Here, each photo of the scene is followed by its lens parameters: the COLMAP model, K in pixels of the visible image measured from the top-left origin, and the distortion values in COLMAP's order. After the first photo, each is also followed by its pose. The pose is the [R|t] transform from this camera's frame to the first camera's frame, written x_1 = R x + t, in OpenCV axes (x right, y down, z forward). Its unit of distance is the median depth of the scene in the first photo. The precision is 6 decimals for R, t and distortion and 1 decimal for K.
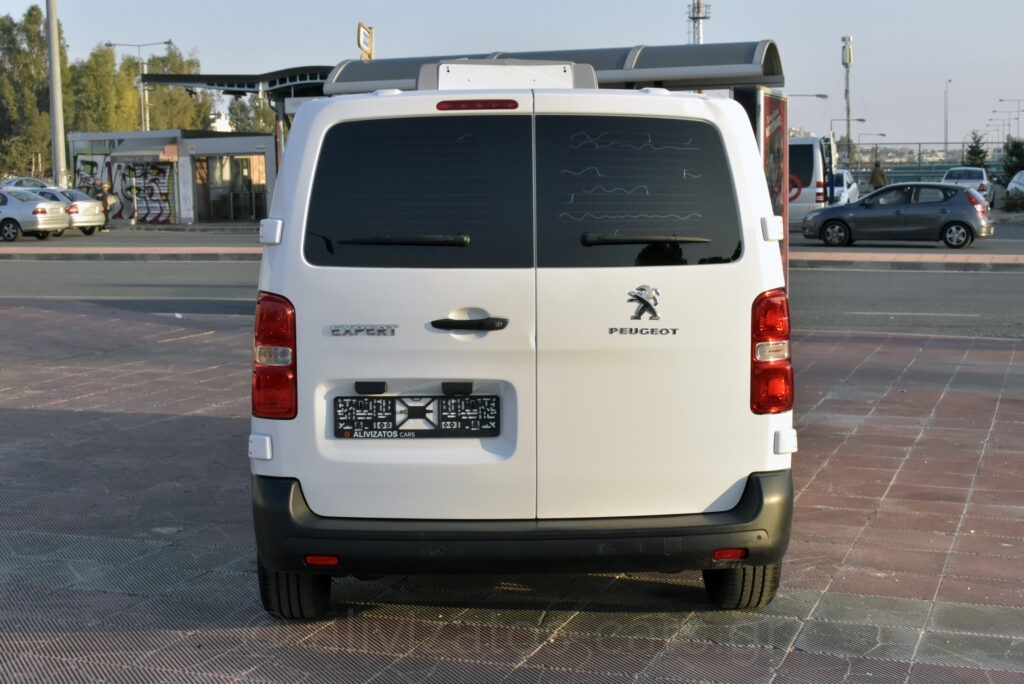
lens RADIAL K [[1633.4, 0, 512.0], [0, 1633.4, 342.0], [0, 0, 1]] dist [-0.009403, 0.004239]
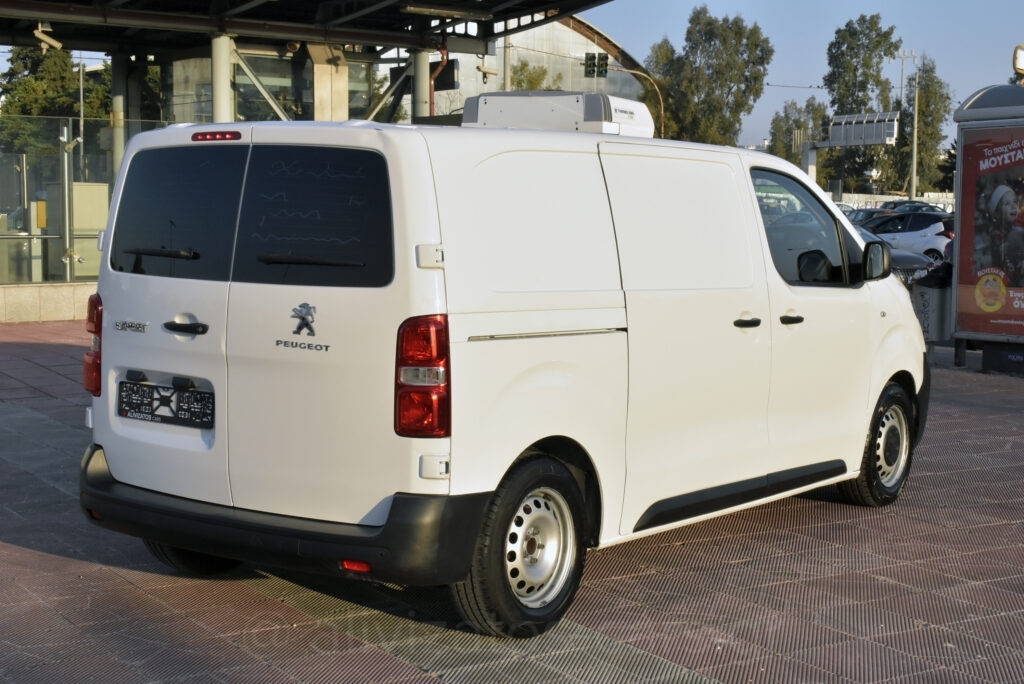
lens RADIAL K [[1633.4, 0, 512.0], [0, 1633.4, 342.0], [0, 0, 1]] dist [-0.009403, 0.004239]
pose [[0.788813, 0.074816, -0.610063, 0.841224], [-0.084401, 0.996346, 0.013057, -0.034511], [0.608811, 0.041190, 0.792245, 0.230102]]
